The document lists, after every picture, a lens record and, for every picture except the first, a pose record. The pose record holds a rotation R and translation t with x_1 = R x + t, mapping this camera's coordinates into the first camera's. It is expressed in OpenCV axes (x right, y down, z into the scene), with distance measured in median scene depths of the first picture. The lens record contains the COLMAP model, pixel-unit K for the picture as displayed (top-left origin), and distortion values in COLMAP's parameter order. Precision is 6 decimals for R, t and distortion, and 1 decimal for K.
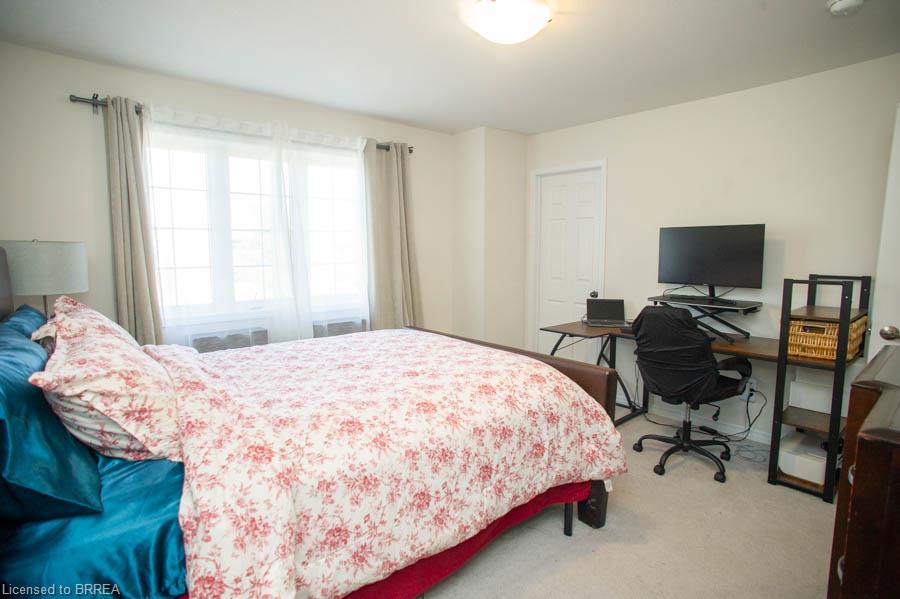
lens RADIAL K [[467.7, 0, 458.6], [0, 467.7, 291.8], [0, 0, 1]] dist [-0.045323, 0.001637]
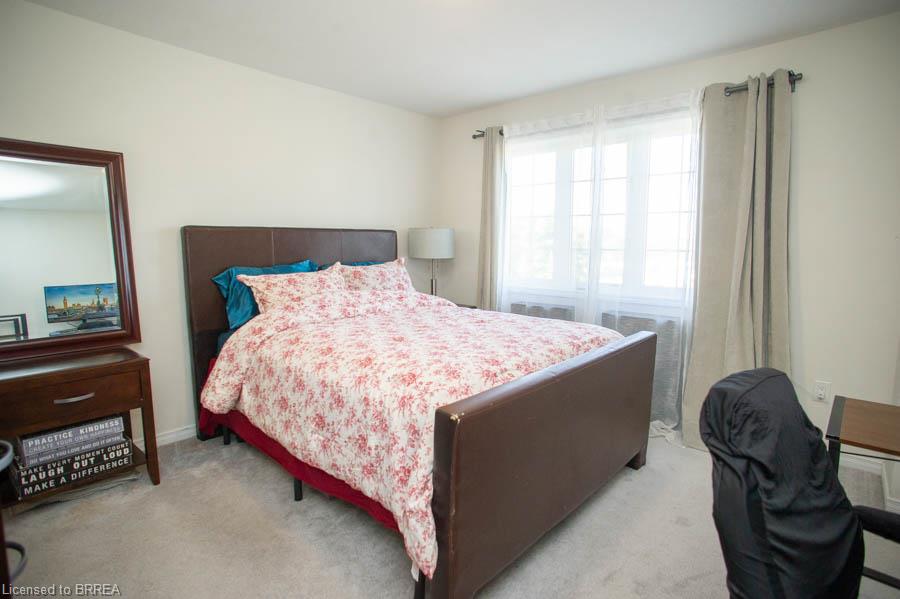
lens RADIAL K [[467.7, 0, 458.6], [0, 467.7, 291.8], [0, 0, 1]] dist [-0.045323, 0.001637]
pose [[0.127621, 0.100806, -0.986687, 0.735905], [-0.099411, 0.991112, 0.088400, -0.030008], [0.986828, 0.086805, 0.136508, 0.730458]]
